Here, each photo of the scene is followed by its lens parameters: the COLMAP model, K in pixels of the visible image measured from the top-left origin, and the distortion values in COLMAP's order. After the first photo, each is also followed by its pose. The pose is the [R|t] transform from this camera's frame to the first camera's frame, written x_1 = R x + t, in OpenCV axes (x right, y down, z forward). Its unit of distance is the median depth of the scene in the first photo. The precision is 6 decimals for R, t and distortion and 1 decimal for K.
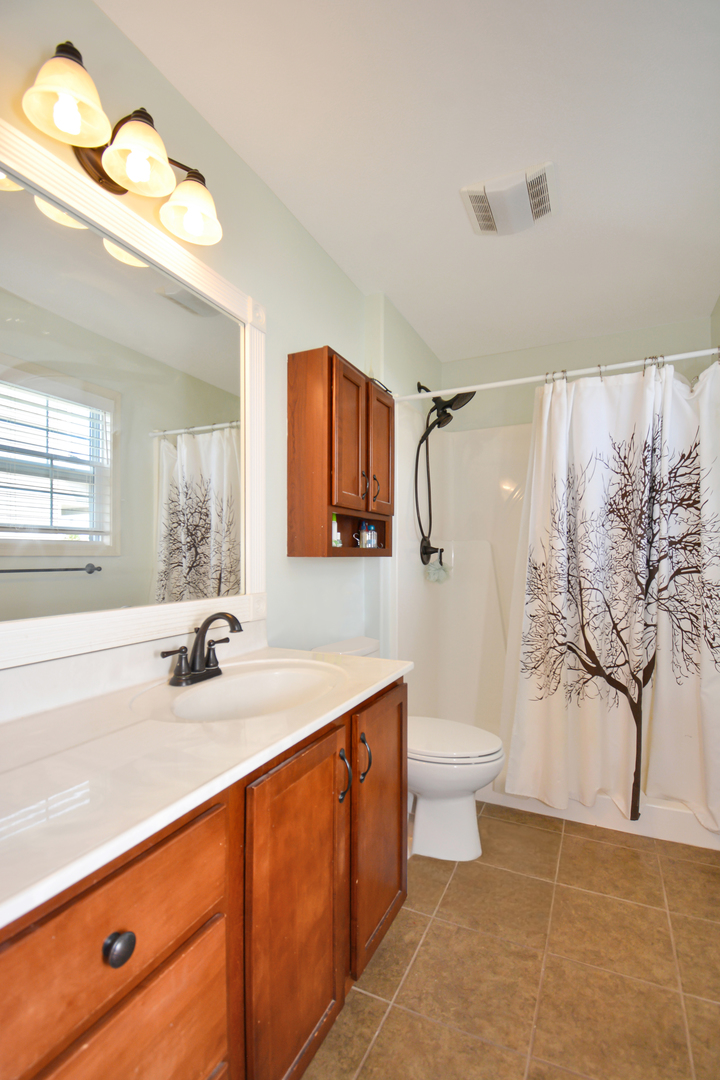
lens RADIAL K [[512.2, 0, 360.0], [0, 512.2, 540.0], [0, 0, 1]] dist [0.025414, -0.030992]
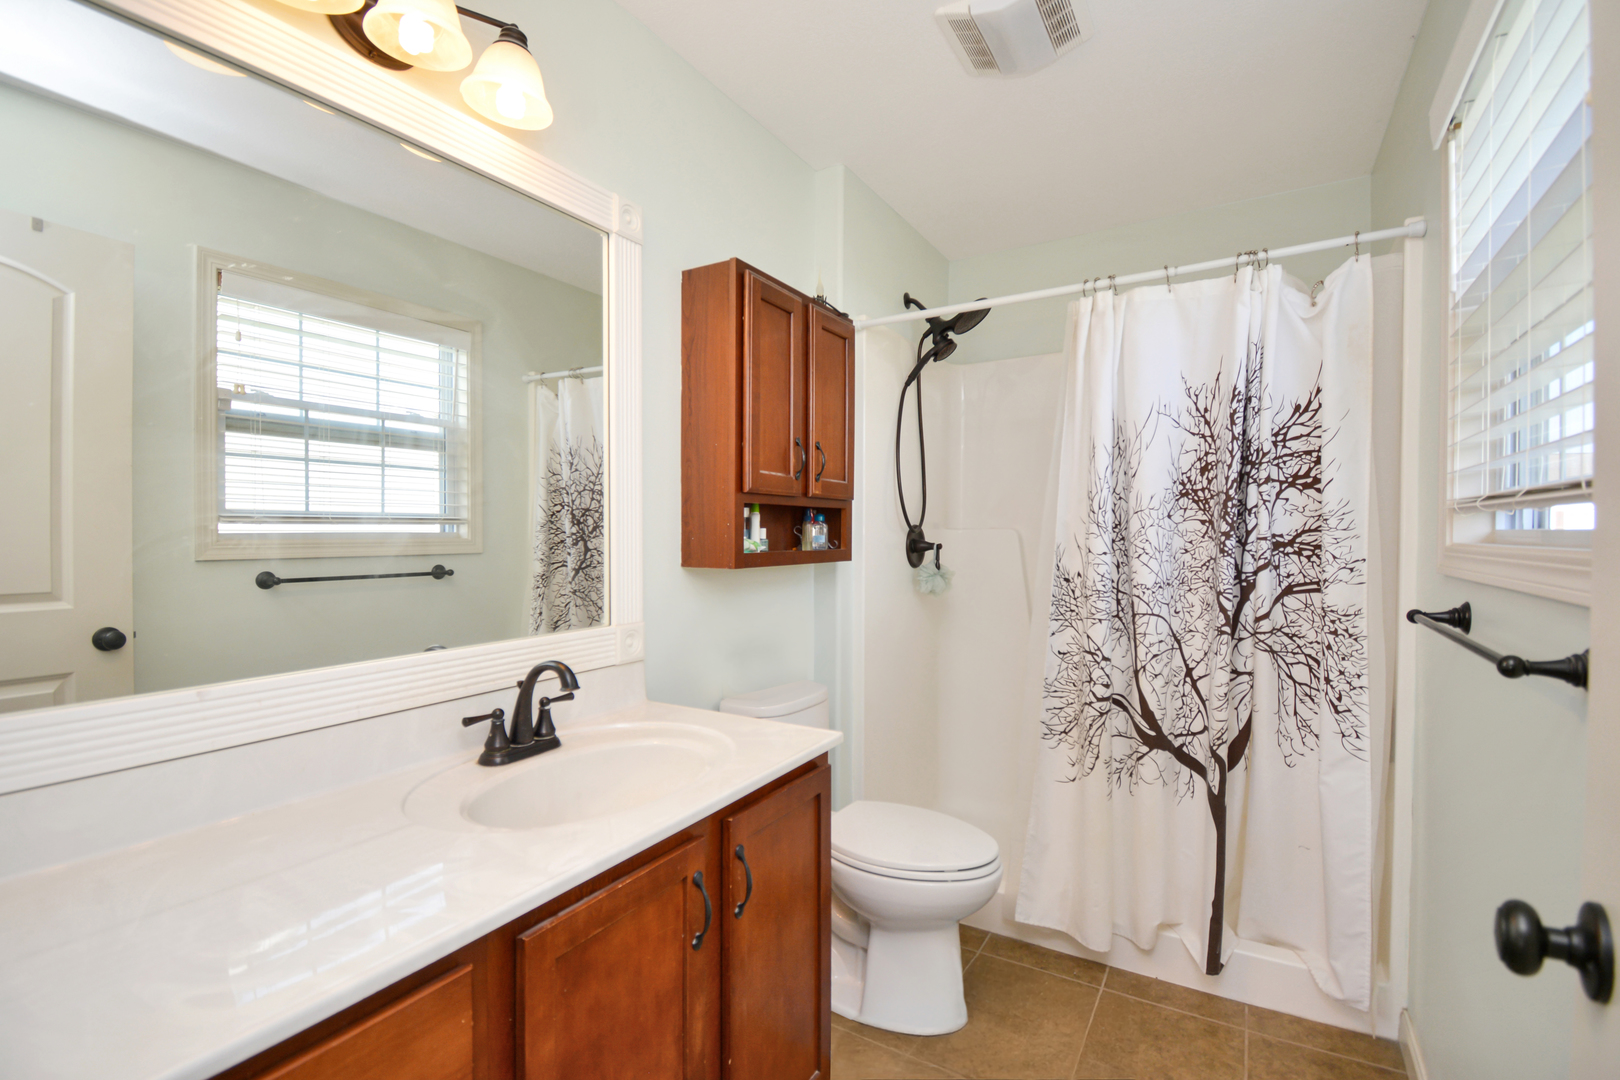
lens RADIAL K [[757.3, 0, 799.4], [0, 757.3, 517.7], [0, 0, 1]] dist [0.024737, -0.029463]
pose [[0.995347, -0.003826, -0.096281, 0.104058], [0.004784, 0.999941, 0.009725, -0.038806], [0.096239, -0.010141, 0.995307, 0.005016]]
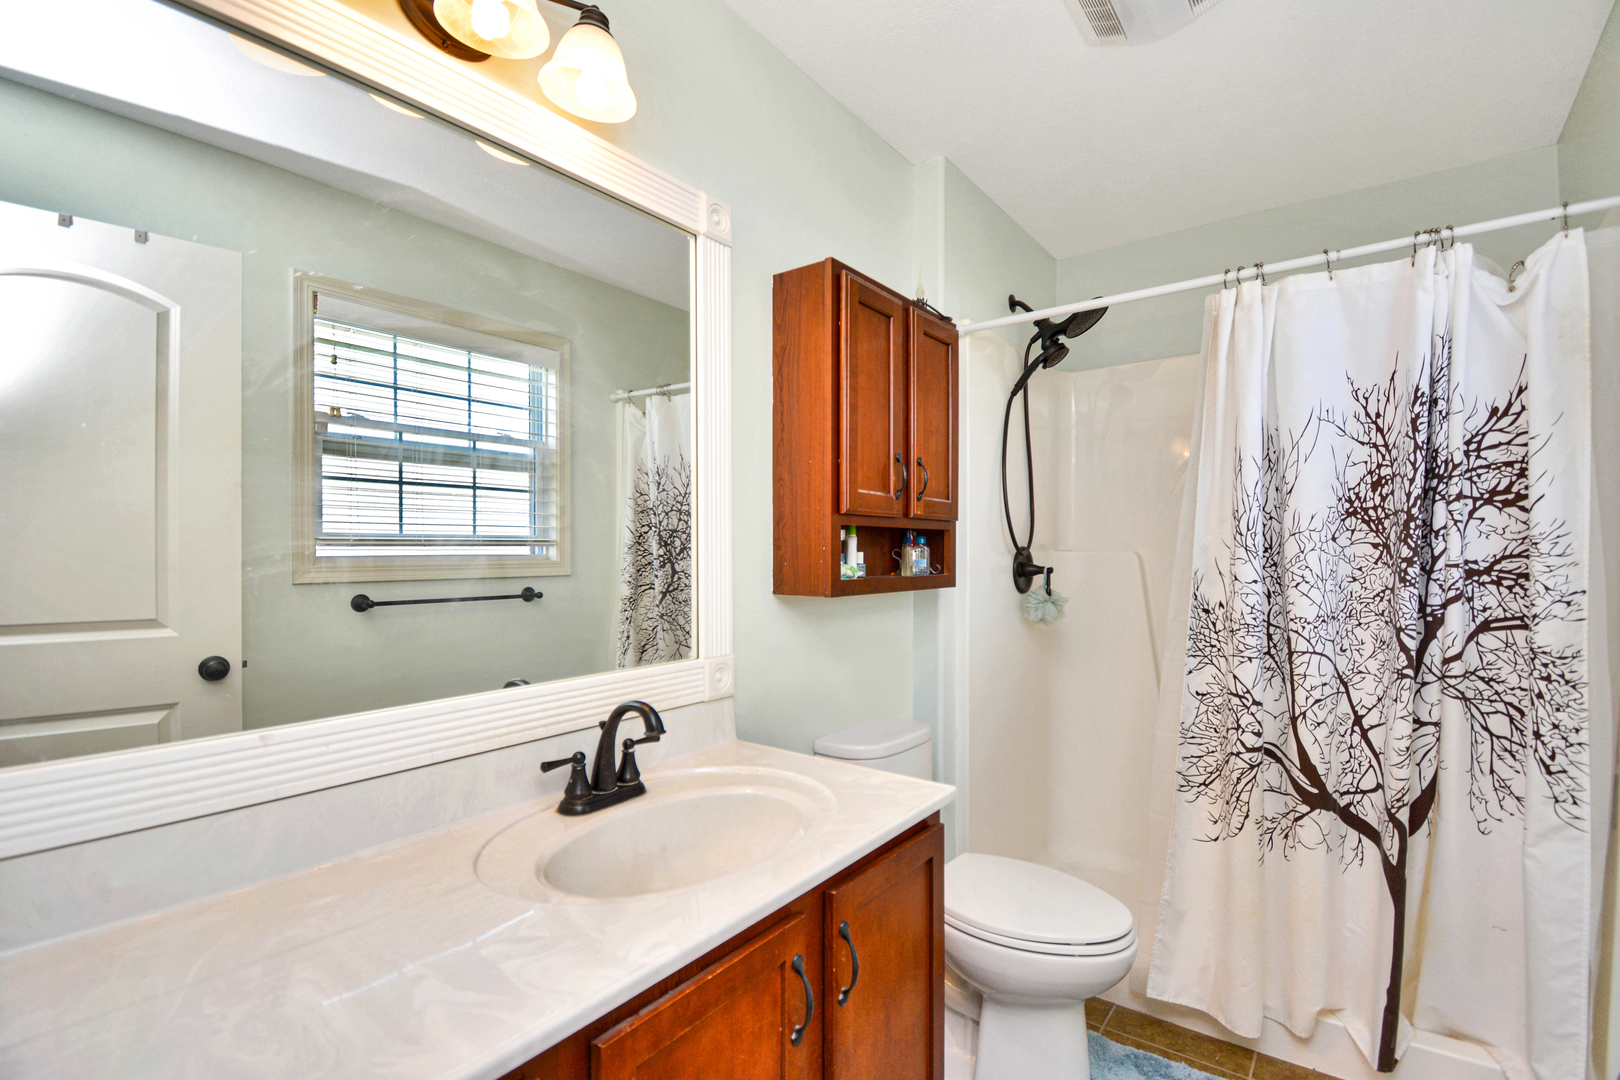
lens RADIAL K [[763.7, 0, 802.3], [0, 763.7, 533.8], [0, 0, 1]] dist [0.021327, -0.029813]
pose [[0.979108, -0.005800, -0.203259, 0.079644], [0.007313, 0.999951, 0.006698, -0.044449], [0.203210, -0.008044, 0.979102, 0.073439]]
